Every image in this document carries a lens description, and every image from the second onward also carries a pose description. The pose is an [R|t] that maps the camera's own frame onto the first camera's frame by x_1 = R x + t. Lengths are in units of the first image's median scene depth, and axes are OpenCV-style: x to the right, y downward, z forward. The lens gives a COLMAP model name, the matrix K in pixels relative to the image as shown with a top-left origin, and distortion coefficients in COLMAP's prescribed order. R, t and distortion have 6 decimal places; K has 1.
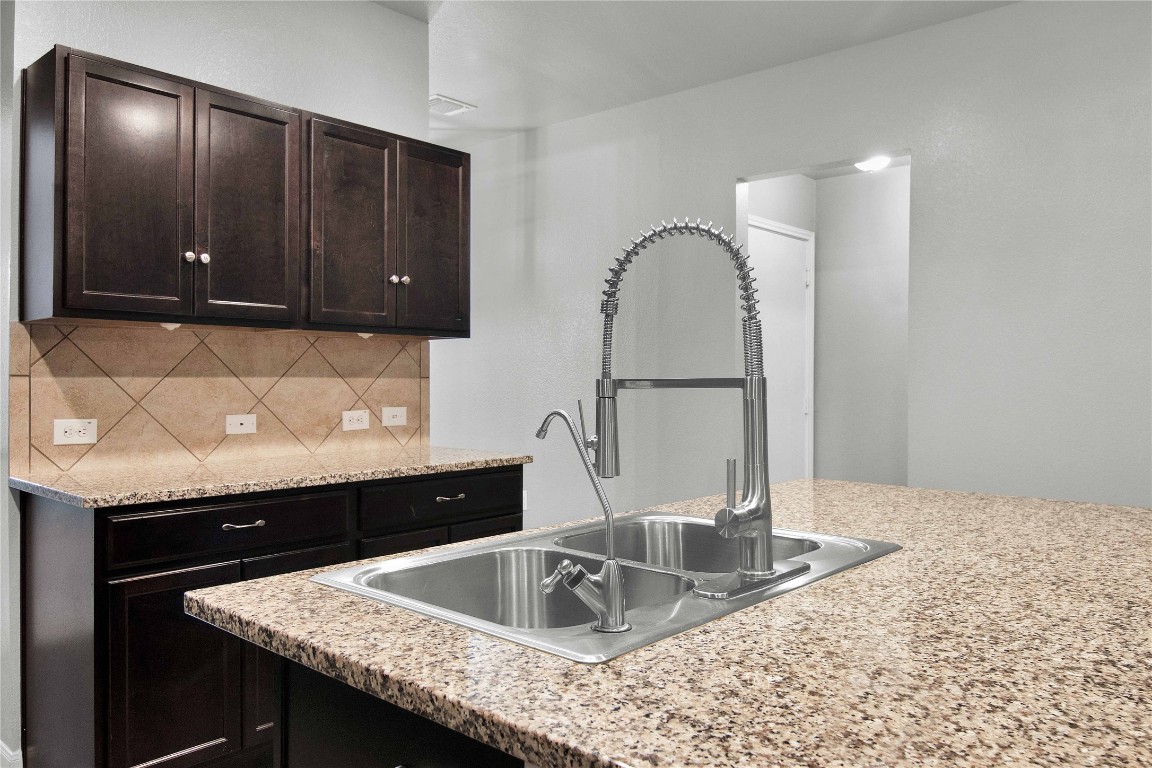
lens RADIAL K [[842.3, 0, 582.4], [0, 842.3, 380.1], [0, 0, 1]] dist [0.006815, -0.000472]
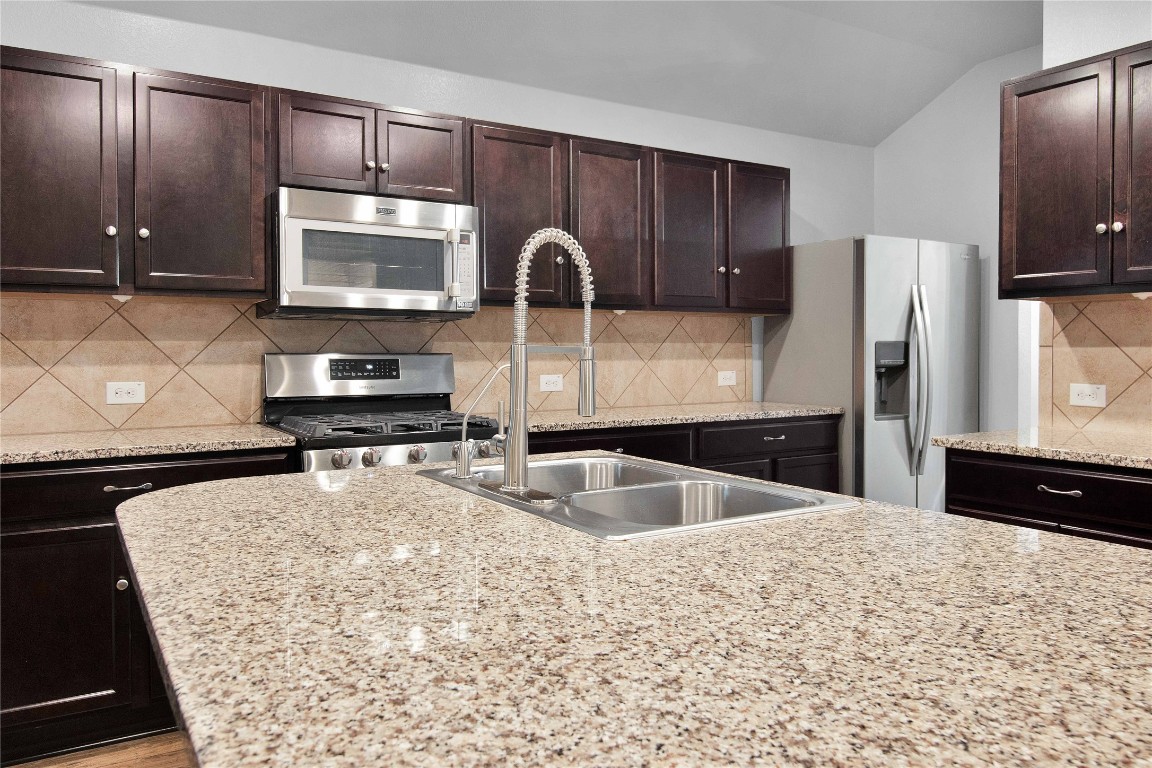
lens RADIAL K [[842.3, 0, 557.0], [0, 842.3, 374.1], [0, 0, 1]] dist [0.006815, -0.000472]
pose [[-0.299479, 0.025341, -0.953766, 0.657126], [-0.000380, 0.999644, 0.026680, 0.002430], [0.954103, 0.008352, -0.299362, 0.627729]]
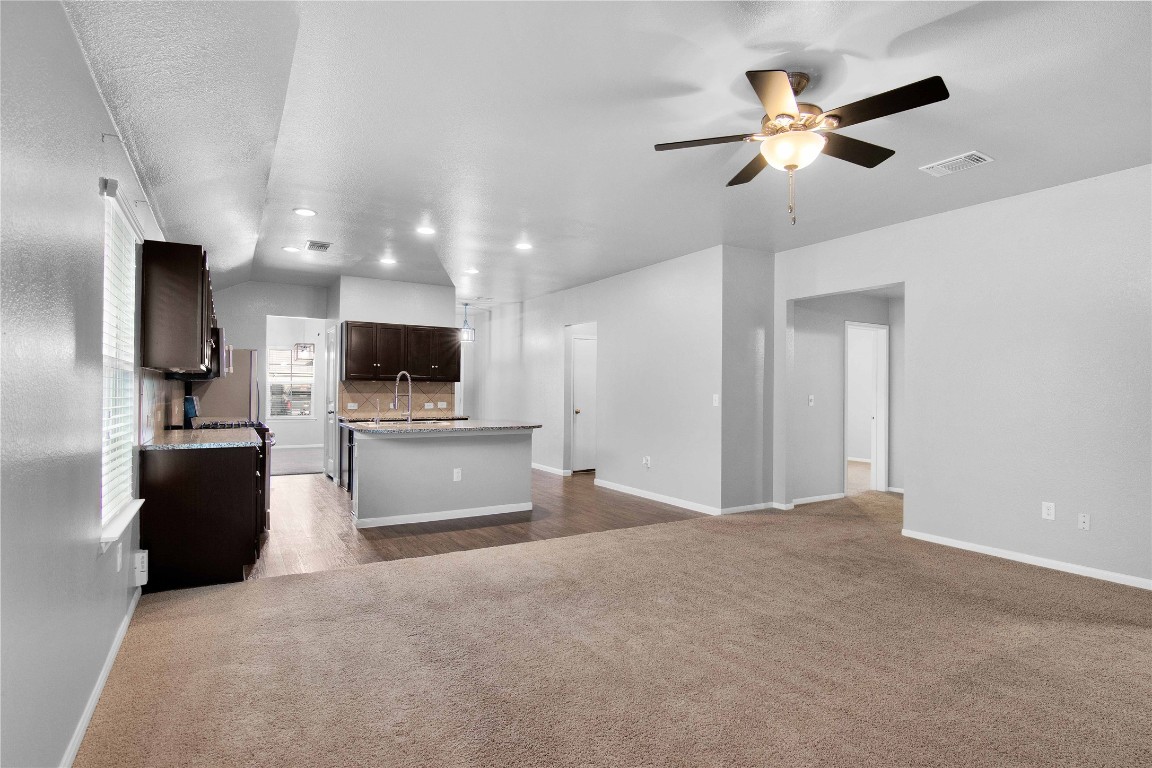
lens RADIAL K [[602.2, 0, 610.1], [0, 602.2, 387.2], [0, 0, 1]] dist [-0.016591, -0.003752]
pose [[0.963288, 0.003452, -0.268448, 1.374132], [-0.006354, 0.999930, -0.009941, -0.011962], [0.268395, 0.011282, 0.963243, -1.470689]]
